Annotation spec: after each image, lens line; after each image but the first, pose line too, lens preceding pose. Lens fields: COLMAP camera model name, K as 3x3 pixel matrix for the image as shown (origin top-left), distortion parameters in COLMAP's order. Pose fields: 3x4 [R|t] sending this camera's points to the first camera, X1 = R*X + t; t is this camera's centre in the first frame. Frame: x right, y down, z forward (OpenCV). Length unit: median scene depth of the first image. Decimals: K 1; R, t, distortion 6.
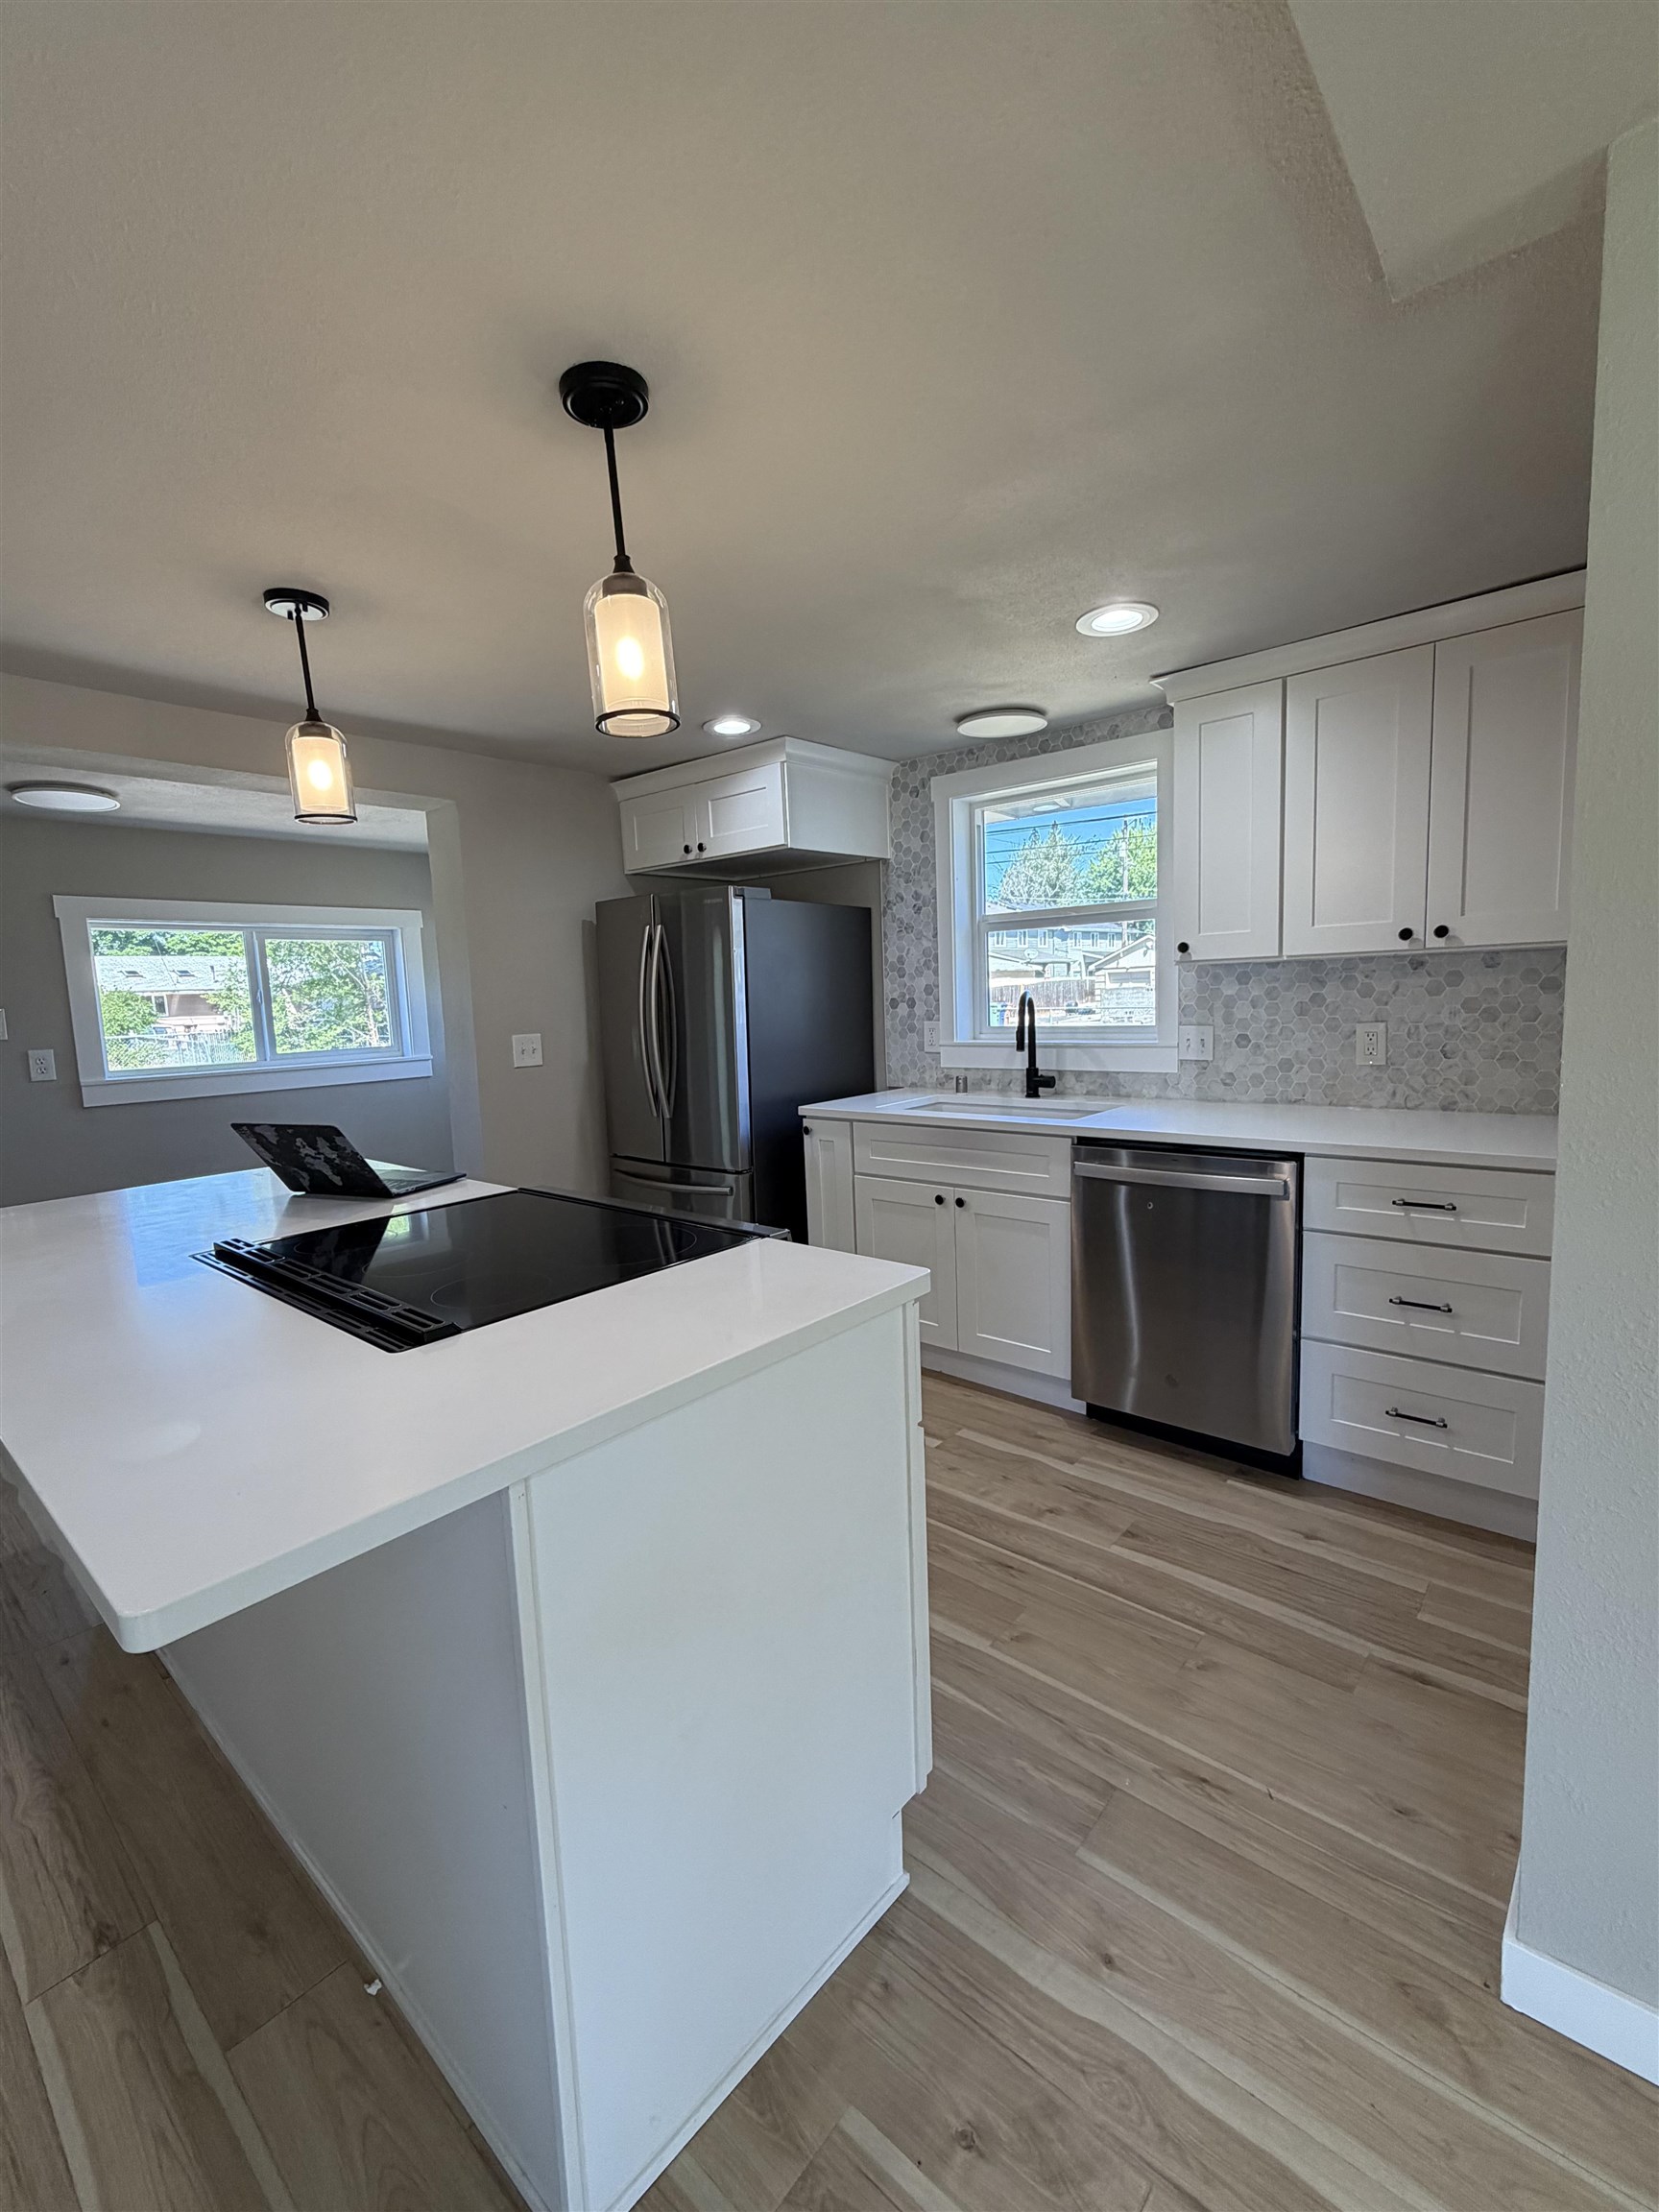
lens RADIAL K [[943.8, 0, 820.7], [0, 943.8, 1103.0], [0, 0, 1]] dist [0.001772, 0.000874]
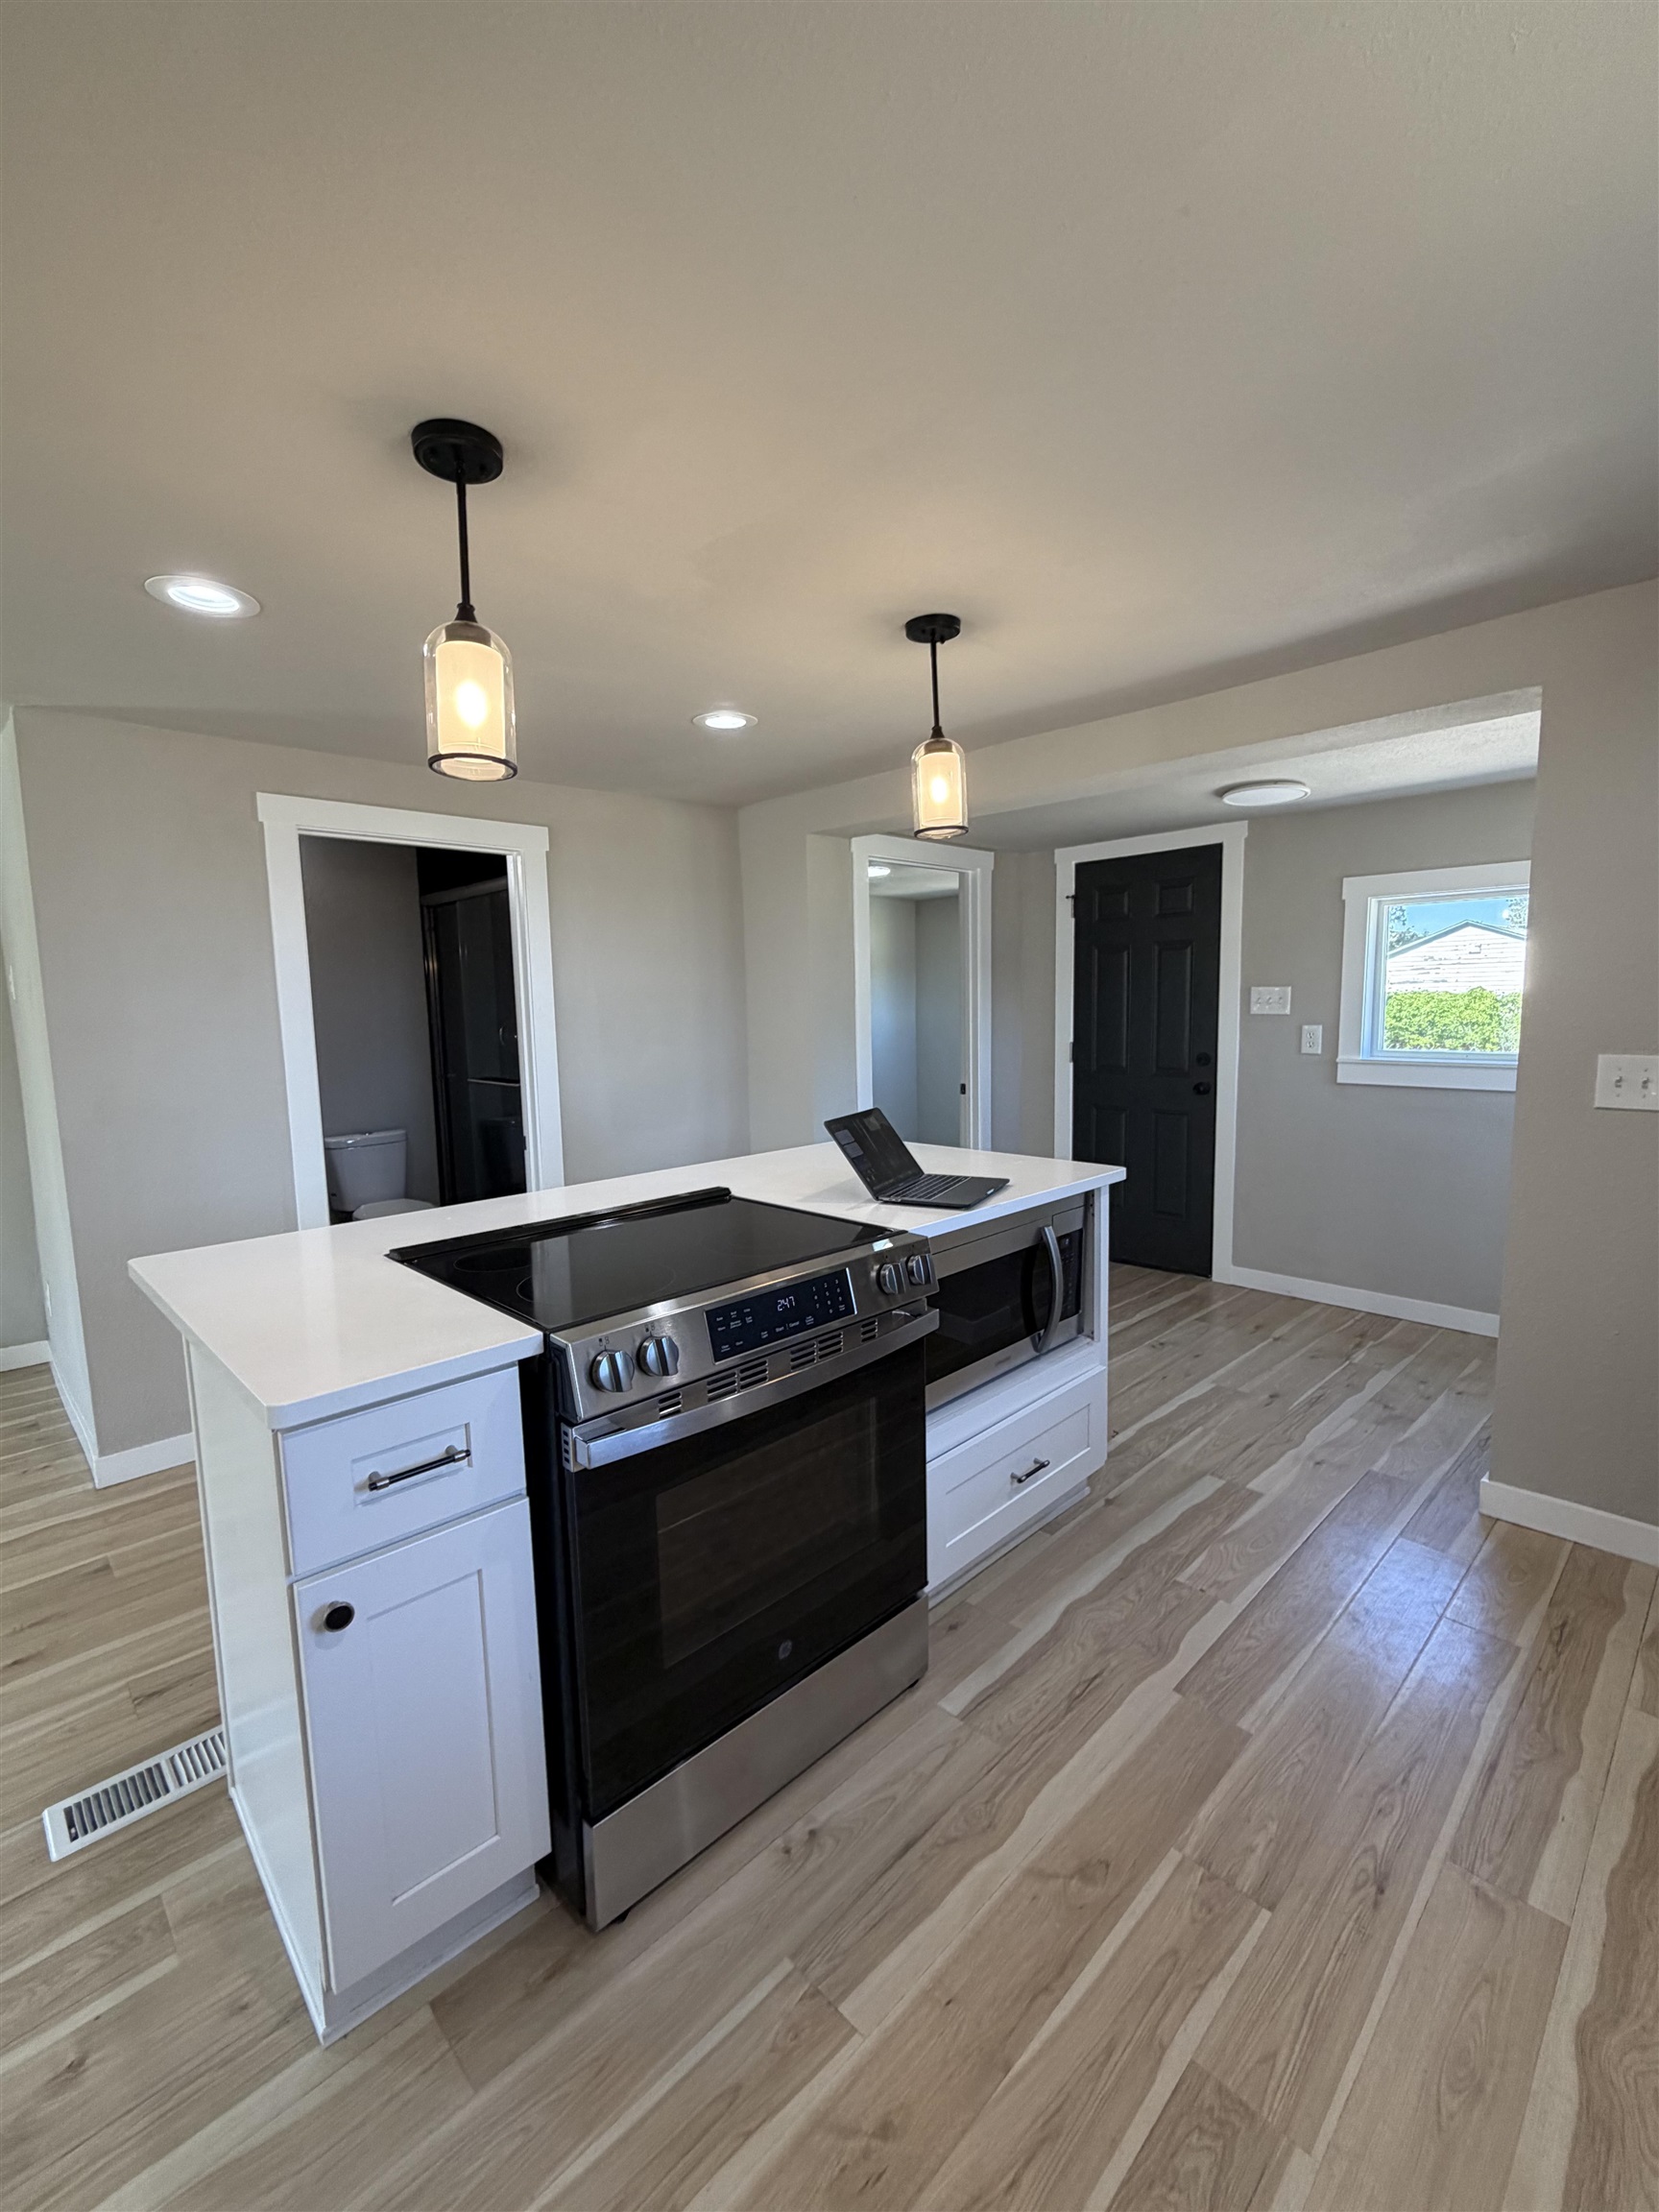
lens RADIAL K [[943.8, 0, 820.7], [0, 943.8, 1103.0], [0, 0, 1]] dist [0.001772, 0.000874]
pose [[-0.085652, 0.152536, -0.984579, 0.832154], [-0.093003, 0.982672, 0.160332, -0.251060], [0.991975, 0.105301, -0.069981, 1.499157]]
